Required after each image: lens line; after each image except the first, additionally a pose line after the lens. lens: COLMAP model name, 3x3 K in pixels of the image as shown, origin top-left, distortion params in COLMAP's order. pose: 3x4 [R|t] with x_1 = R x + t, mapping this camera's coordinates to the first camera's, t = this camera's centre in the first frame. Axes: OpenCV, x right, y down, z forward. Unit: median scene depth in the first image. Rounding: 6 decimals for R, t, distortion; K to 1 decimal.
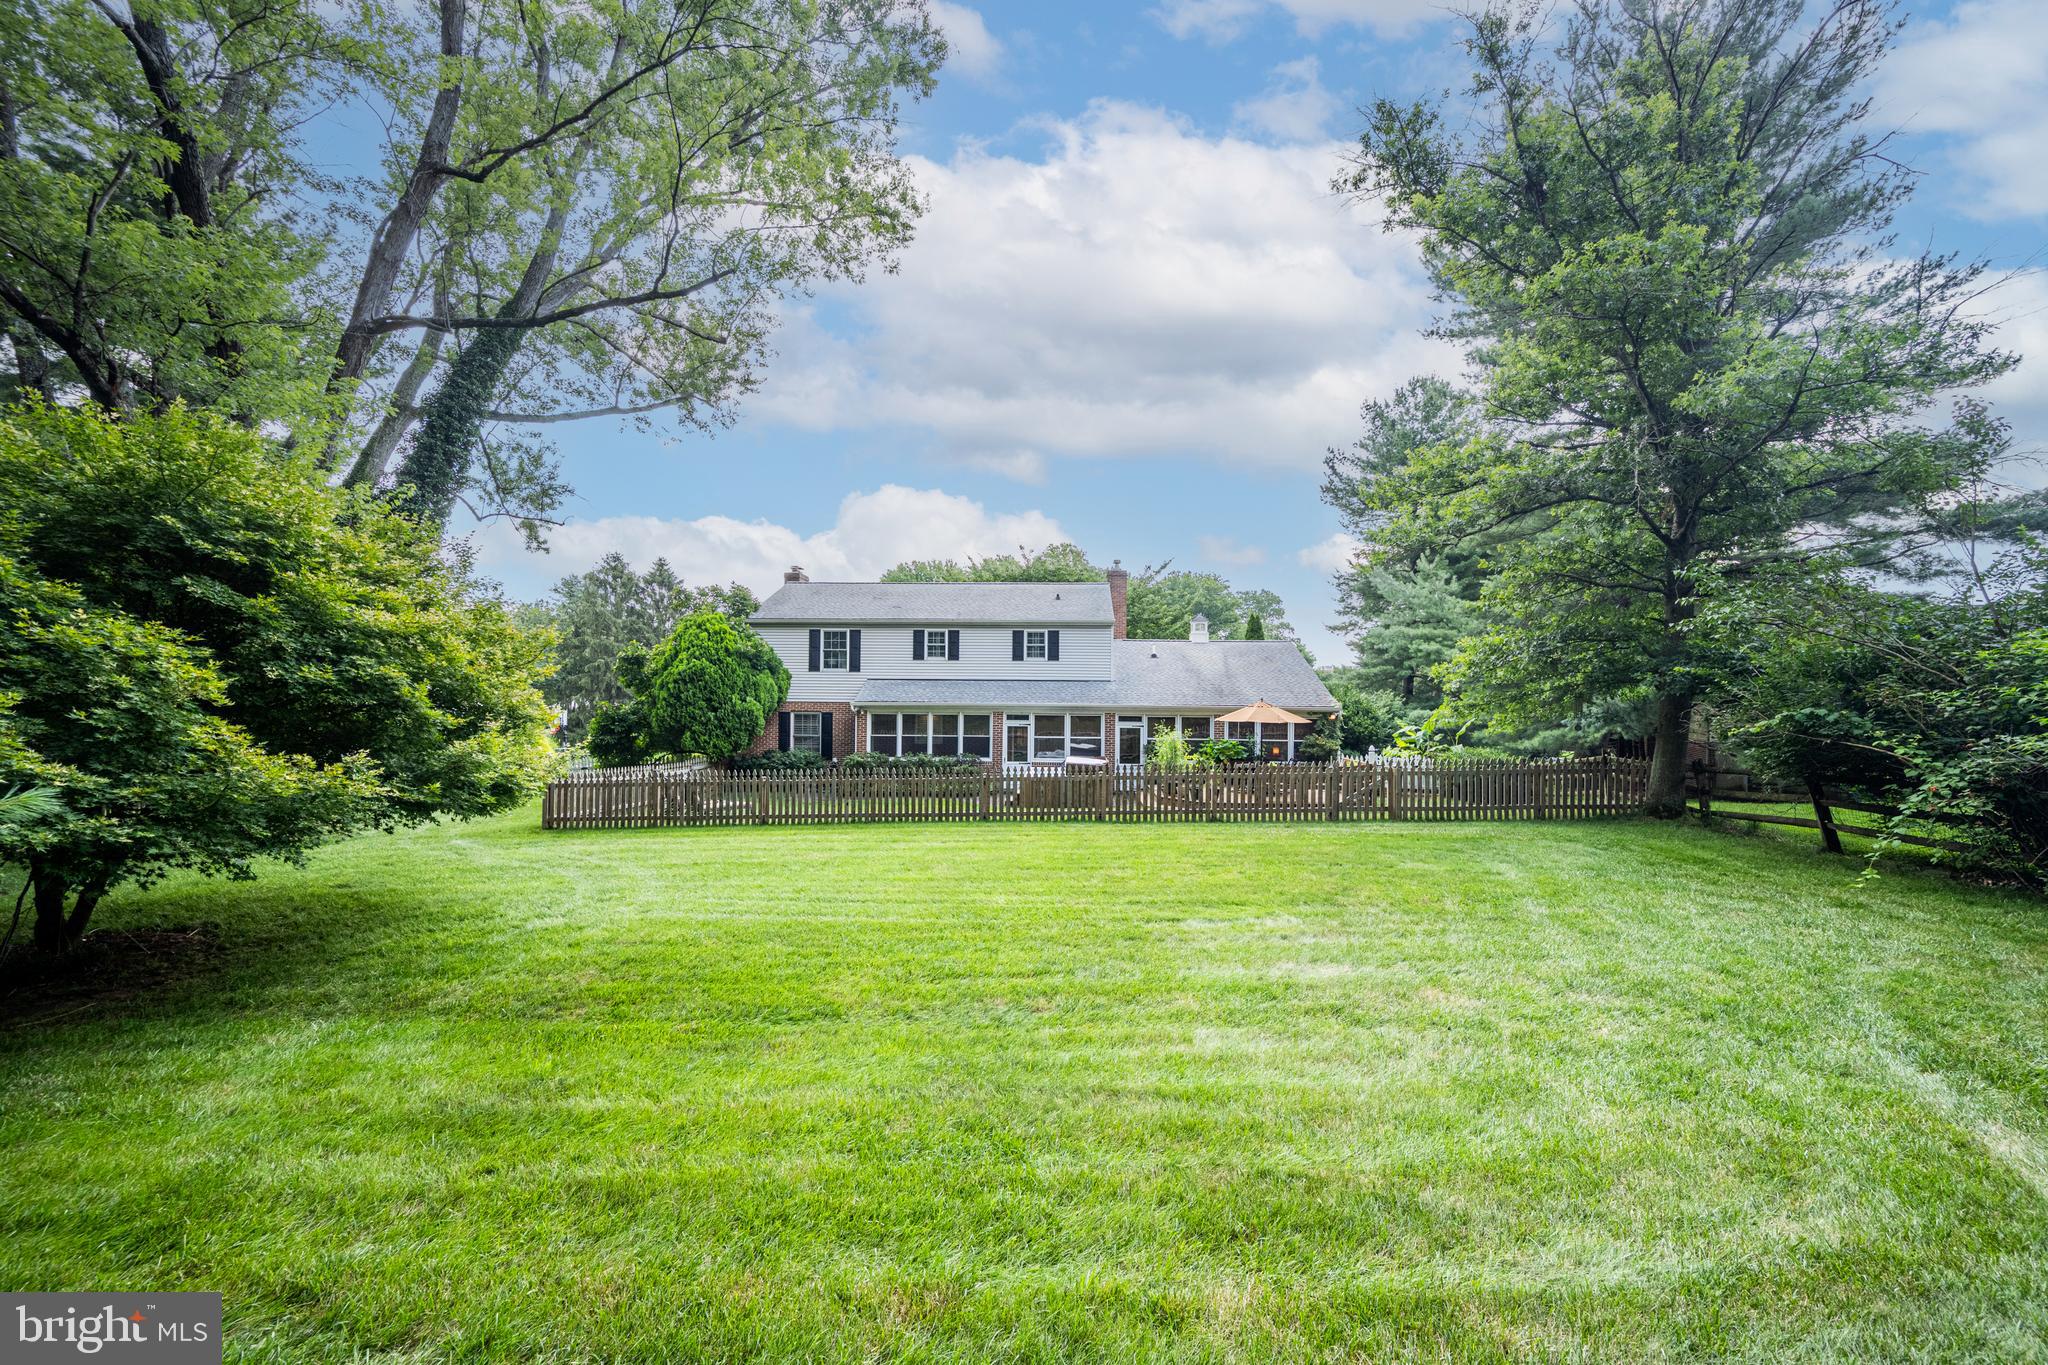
lens RADIAL K [[816.4, 0, 1026.3], [0, 816.4, 689.2], [0, 0, 1]] dist [0.001507, -0.000357]
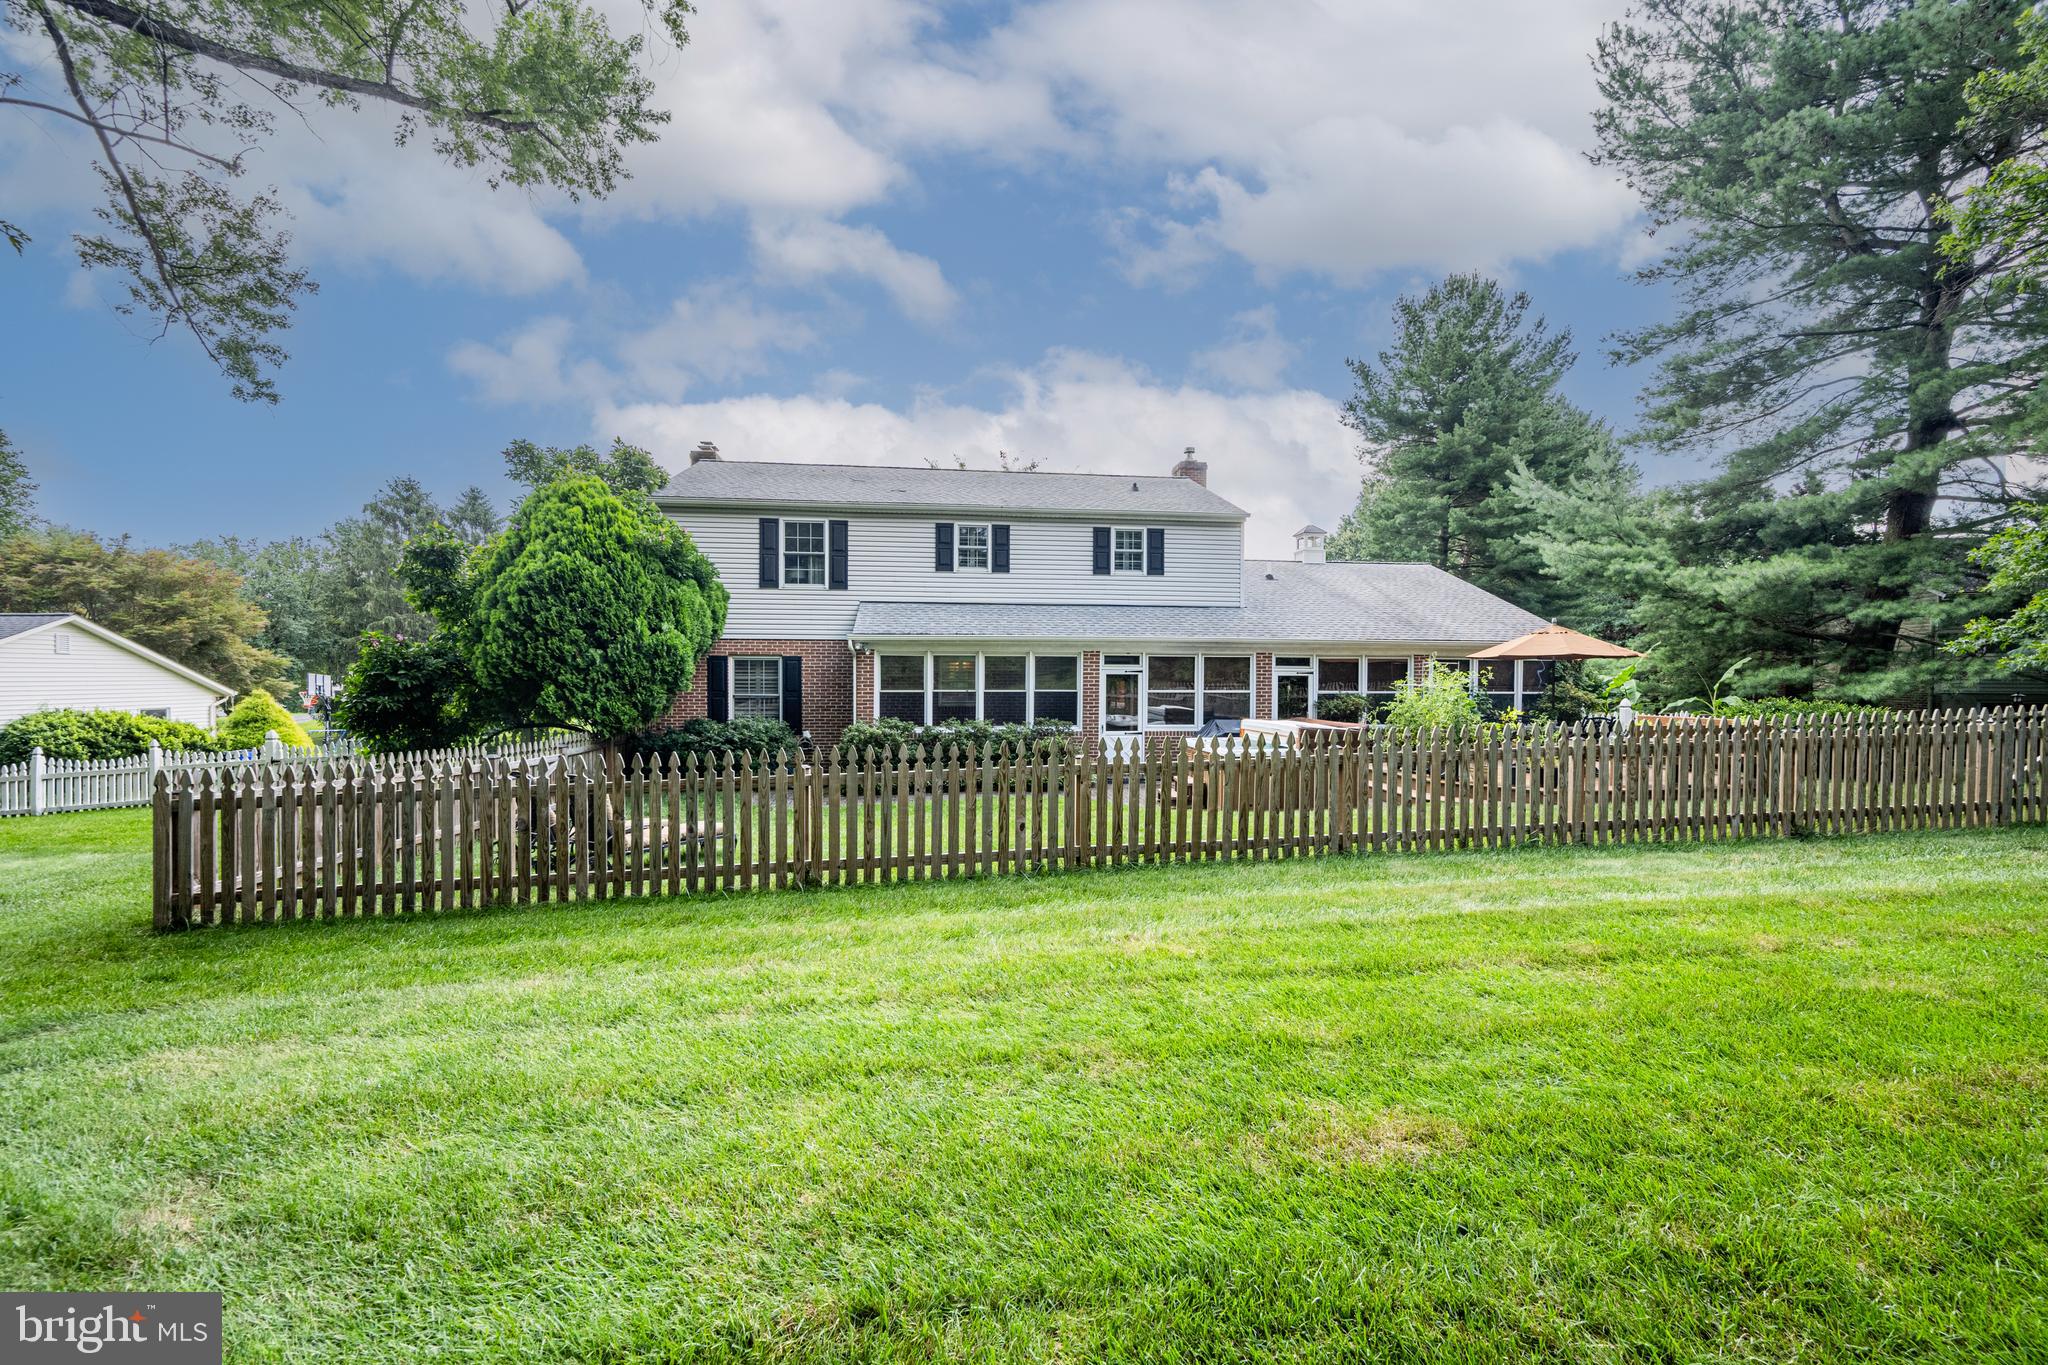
lens RADIAL K [[816.4, 0, 1026.3], [0, 816.4, 689.2], [0, 0, 1]] dist [0.001507, -0.000357]
pose [[0.984699, -0.007938, 0.174082, -0.189067], [0.003716, 0.999691, 0.024565, 0.040708], [-0.174224, -0.023542, 0.984425, 0.395204]]
